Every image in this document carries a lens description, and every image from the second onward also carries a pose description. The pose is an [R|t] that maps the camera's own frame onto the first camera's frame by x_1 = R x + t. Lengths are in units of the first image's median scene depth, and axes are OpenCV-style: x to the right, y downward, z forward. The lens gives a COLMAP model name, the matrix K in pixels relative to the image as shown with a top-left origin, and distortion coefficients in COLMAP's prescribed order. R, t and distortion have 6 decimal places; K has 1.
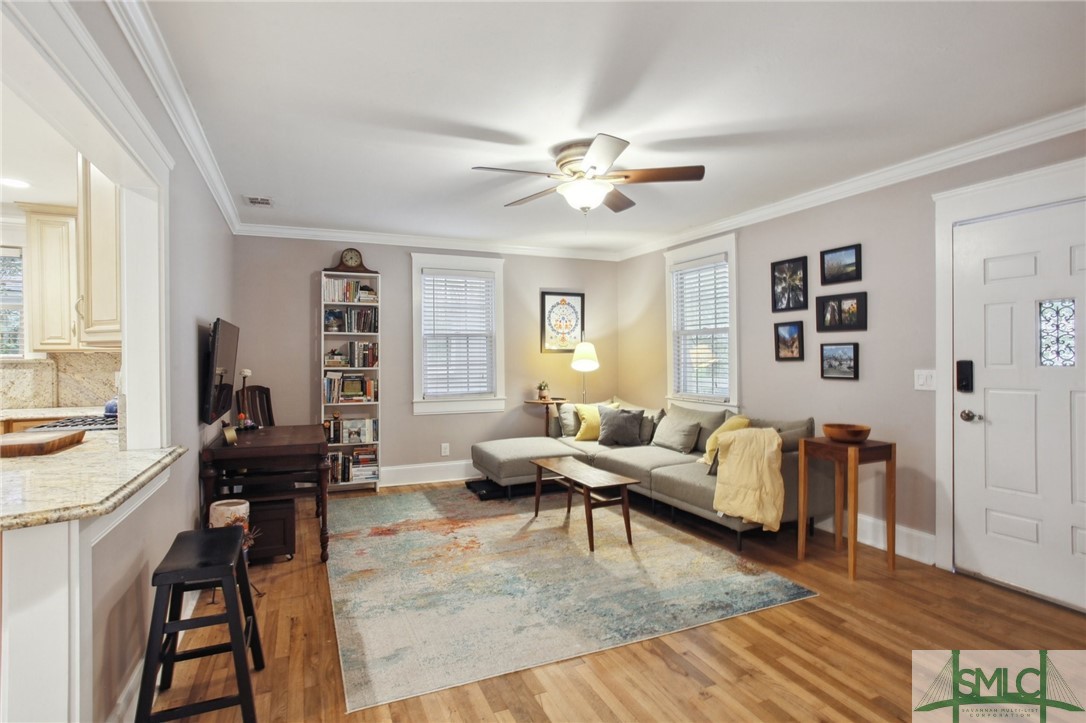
lens RADIAL K [[543.0, 0, 543.0], [0, 543.0, 361.5], [0, 0, 1]] dist [-0.002614, 0.000384]
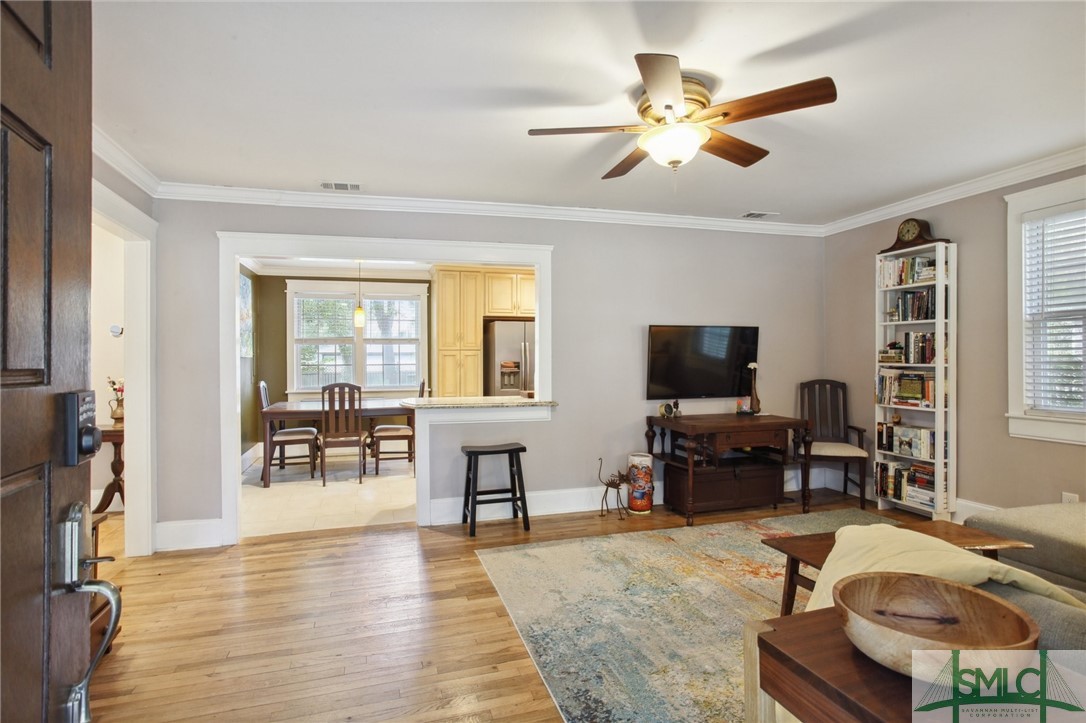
lens RADIAL K [[559.6, 0, 538.1], [0, 559.6, 369.1], [0, 0, 1]] dist [-0.065726, 0.038212]
pose [[-0.127612, 0.019809, -0.991626, 0.701532], [-0.003236, 0.999787, 0.020388, 0.005258], [0.991819, 0.005811, -0.127521, 0.710752]]
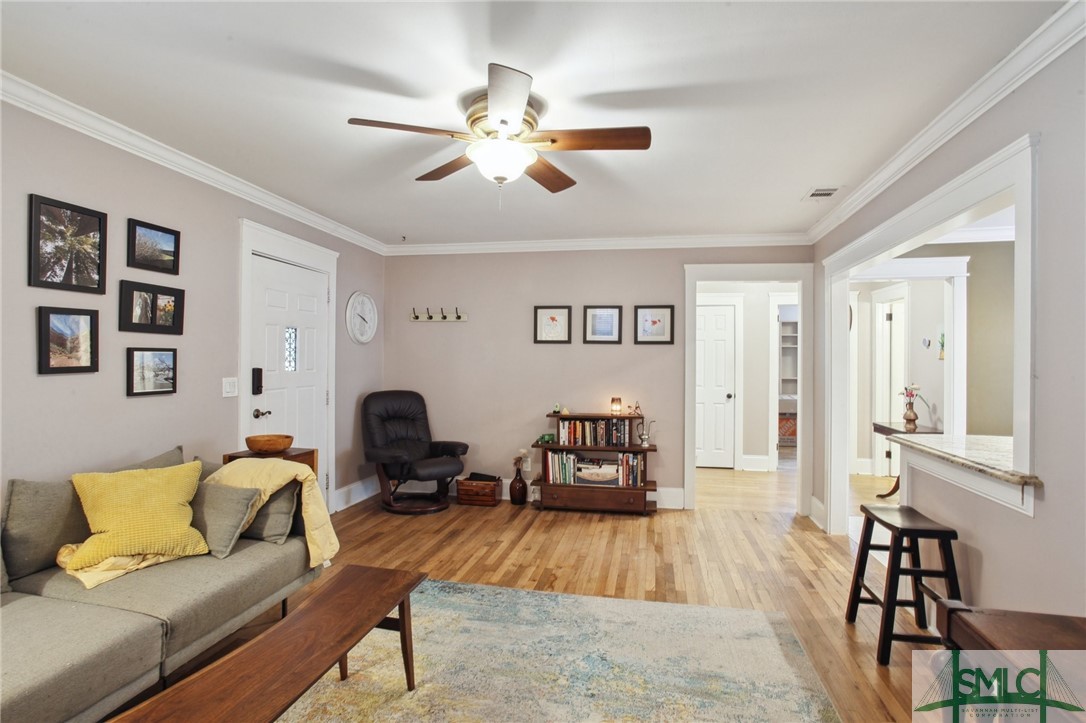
lens RADIAL K [[550.6, 0, 539.8], [0, 550.6, 351.4], [0, 0, 1]] dist [-0.033280, 0.035211]
pose [[-0.806552, 0.011151, 0.591058, -0.346987], [0.005445, 0.999920, -0.011434, -0.016942], [-0.591138, -0.006004, -0.806548, 1.264617]]
